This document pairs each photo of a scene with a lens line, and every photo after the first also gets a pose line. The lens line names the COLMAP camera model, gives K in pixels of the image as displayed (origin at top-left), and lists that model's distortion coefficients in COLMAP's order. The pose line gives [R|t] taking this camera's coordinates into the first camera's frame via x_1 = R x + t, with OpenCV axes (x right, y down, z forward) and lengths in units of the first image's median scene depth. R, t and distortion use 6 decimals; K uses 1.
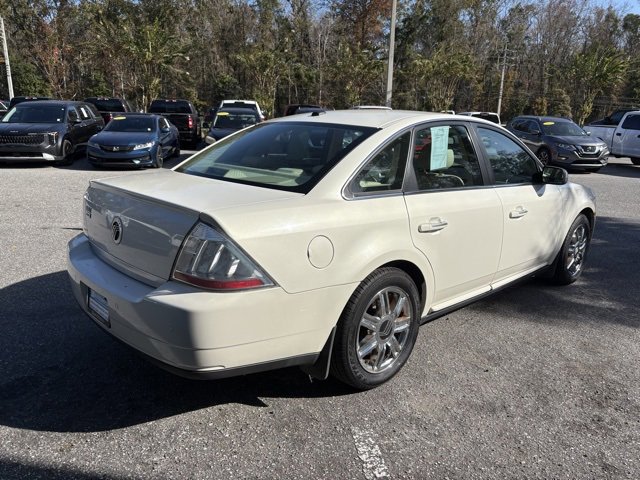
lens RADIAL K [[486.9, 0, 320.0], [0, 486.9, 240.0], [0, 0, 1]] dist [0.057264, -0.063676]
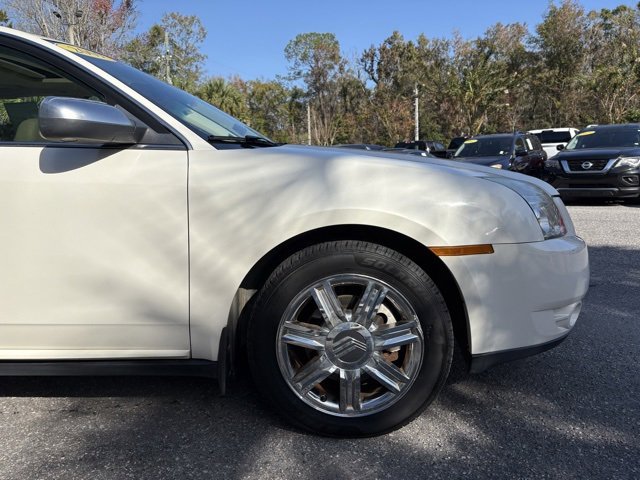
lens RADIAL K [[486.9, 0, 320.0], [0, 486.9, 240.0], [0, 0, 1]] dist [0.057264, -0.063676]
pose [[0.697435, 0.056731, -0.714399, 0.229177], [-0.128554, 0.990596, -0.046837, -0.011016], [0.705023, 0.124505, 0.698170, 0.217891]]
